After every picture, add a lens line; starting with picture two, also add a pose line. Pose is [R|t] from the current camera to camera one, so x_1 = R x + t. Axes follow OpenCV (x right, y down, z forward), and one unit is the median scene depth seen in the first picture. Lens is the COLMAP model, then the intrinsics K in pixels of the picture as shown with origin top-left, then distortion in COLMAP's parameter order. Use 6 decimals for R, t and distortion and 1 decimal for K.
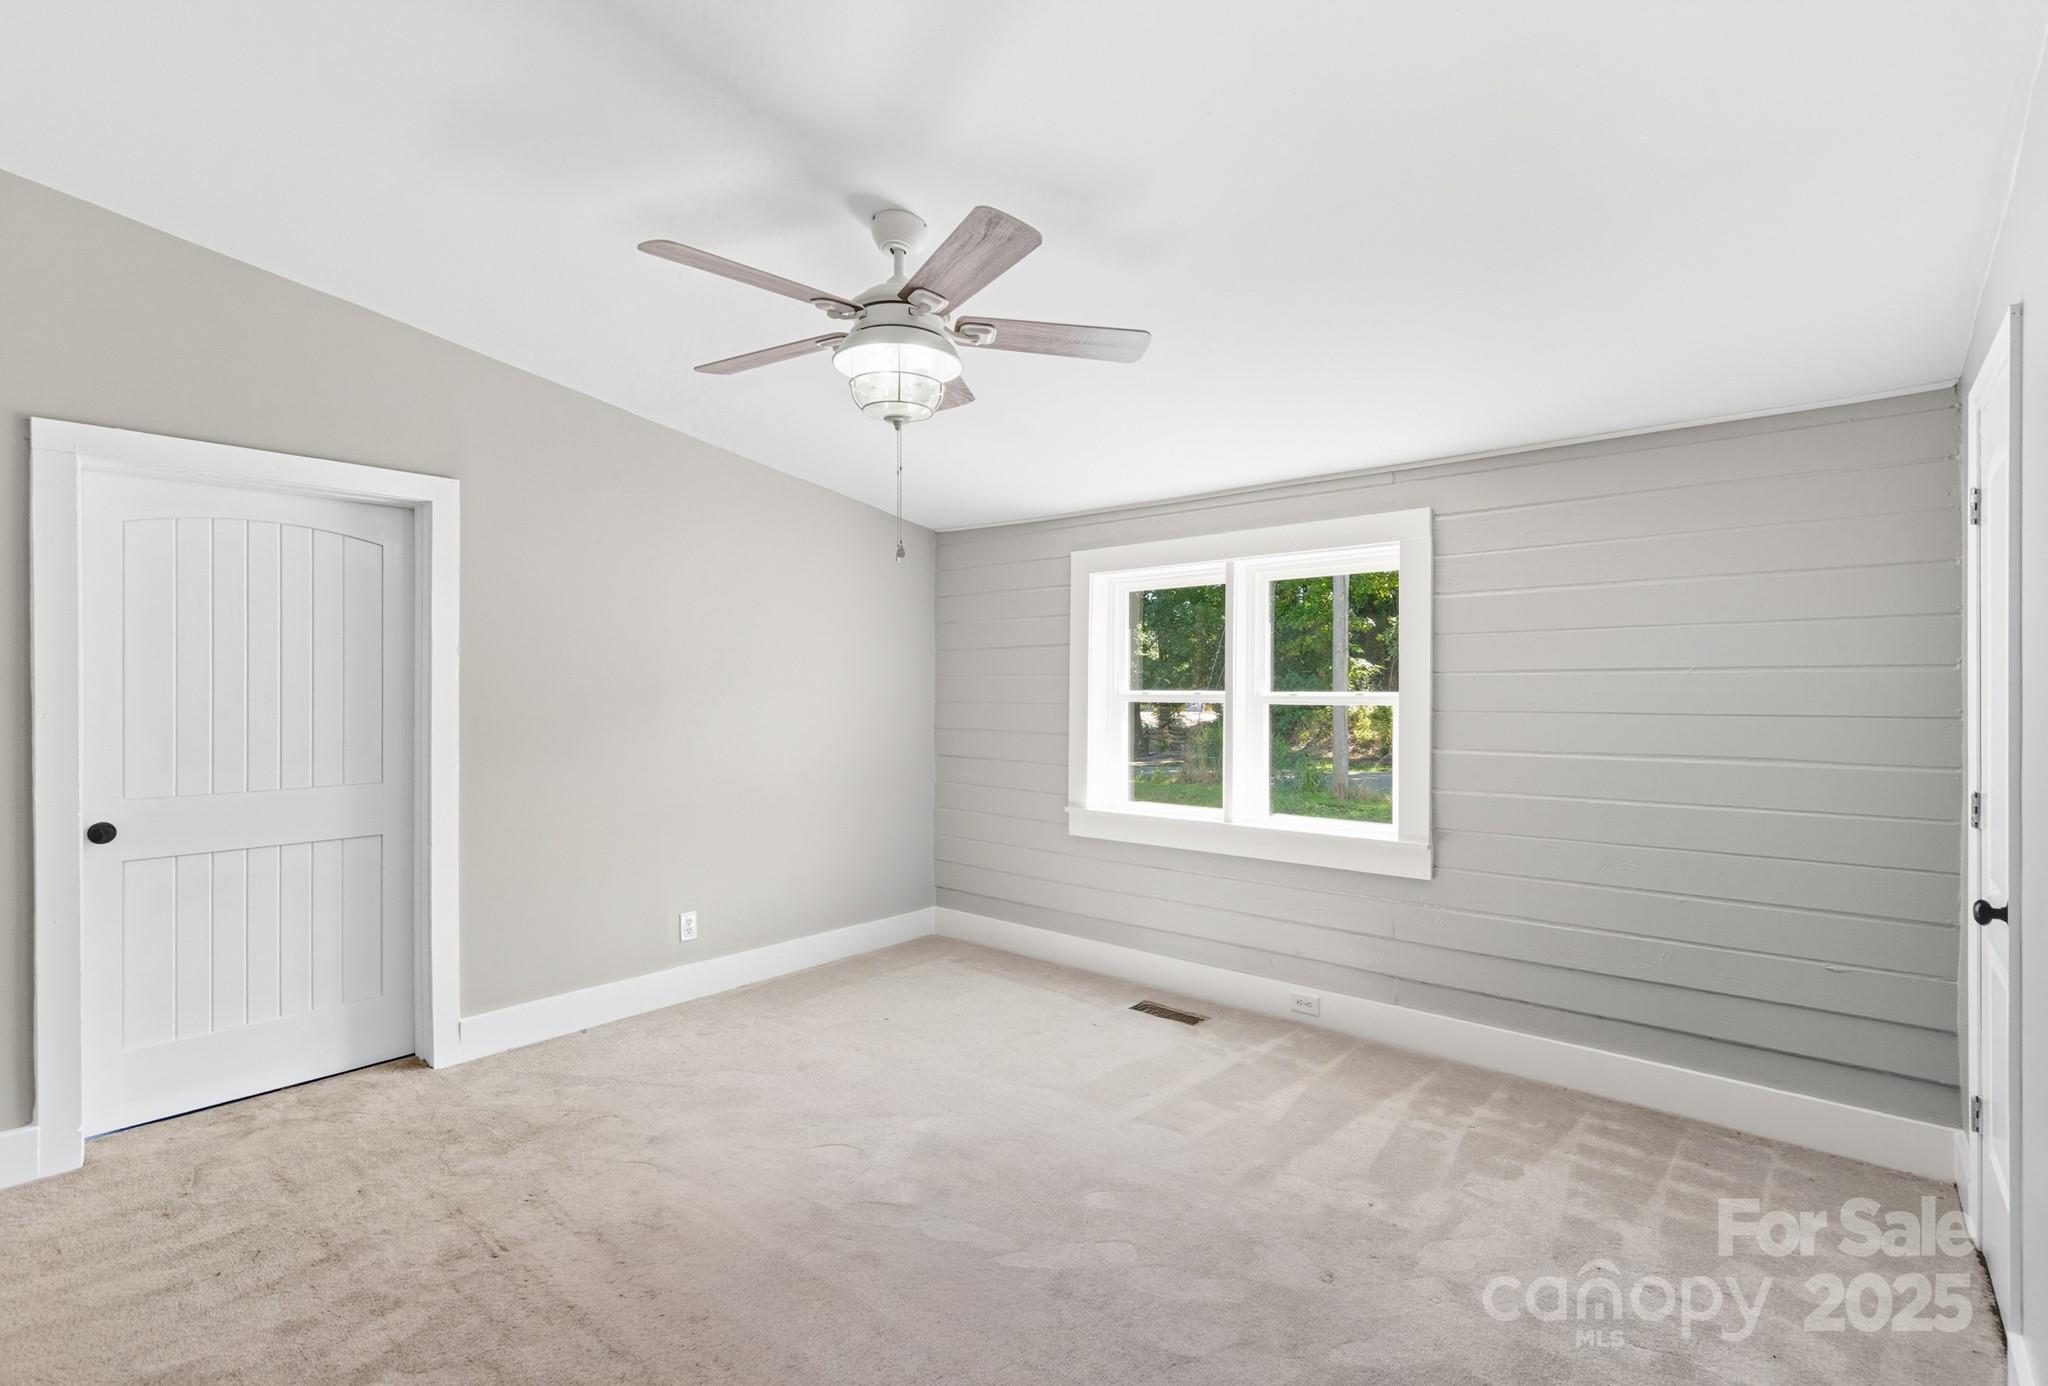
lens RADIAL K [[950.7, 0, 1024.0], [0, 950.7, 693.0], [0, 0, 1]] dist [0.010198, -0.000413]
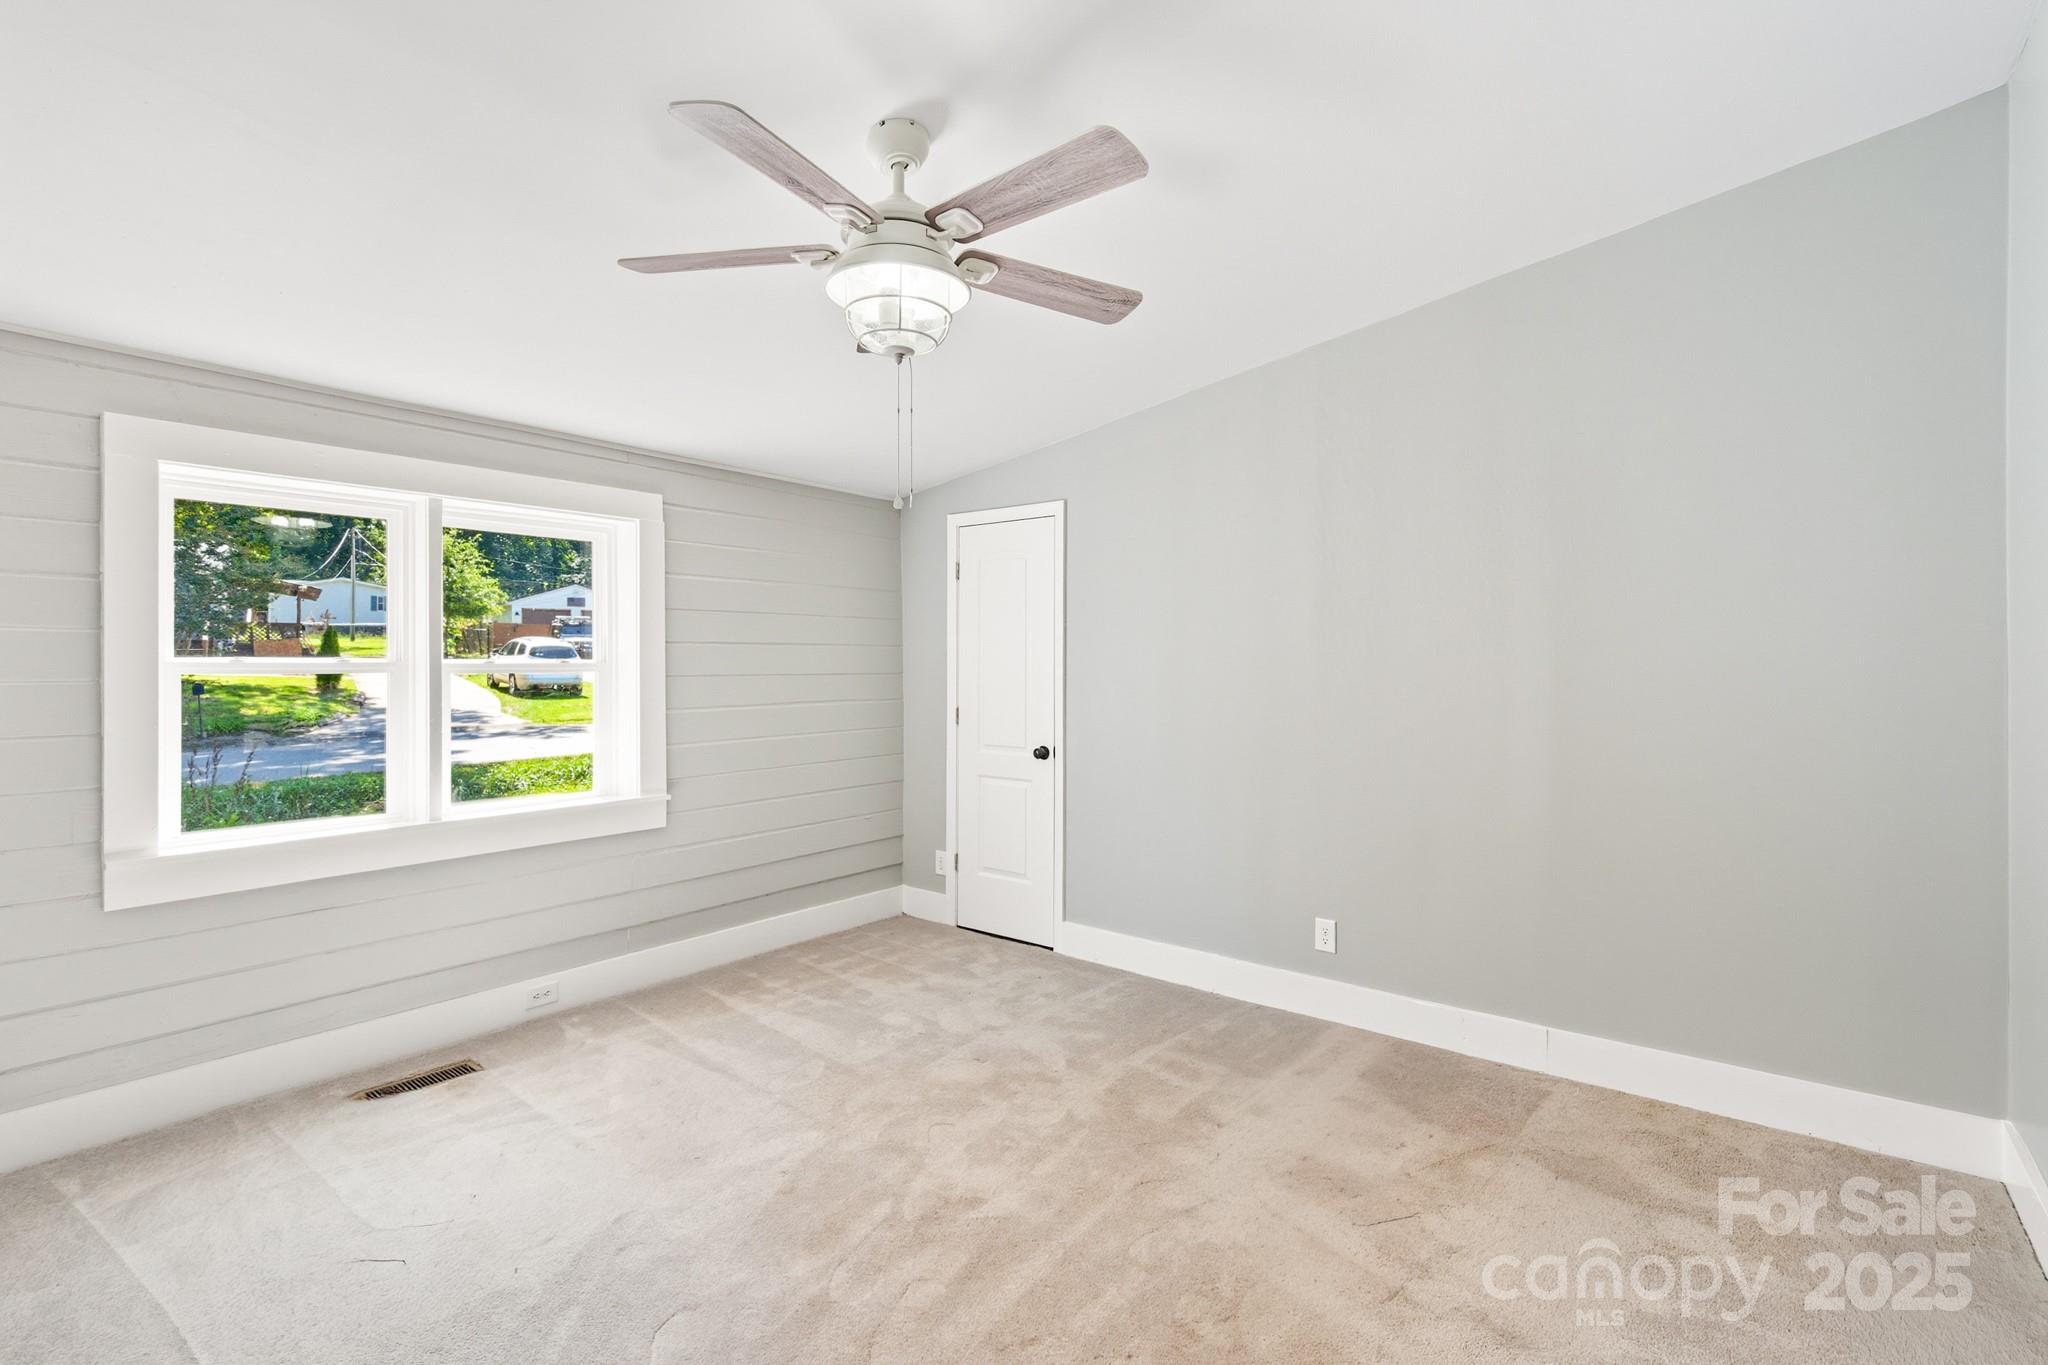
lens RADIAL K [[924.3, 0, 1024.0], [0, 924.3, 682.5], [0, 0, 1]] dist [0.000898, 0.000263]
pose [[-0.035827, -0.020389, 0.999150, -0.745854], [0.003778, 0.999782, 0.020537, 0.005182], [-0.999351, 0.004510, -0.035742, 0.678608]]
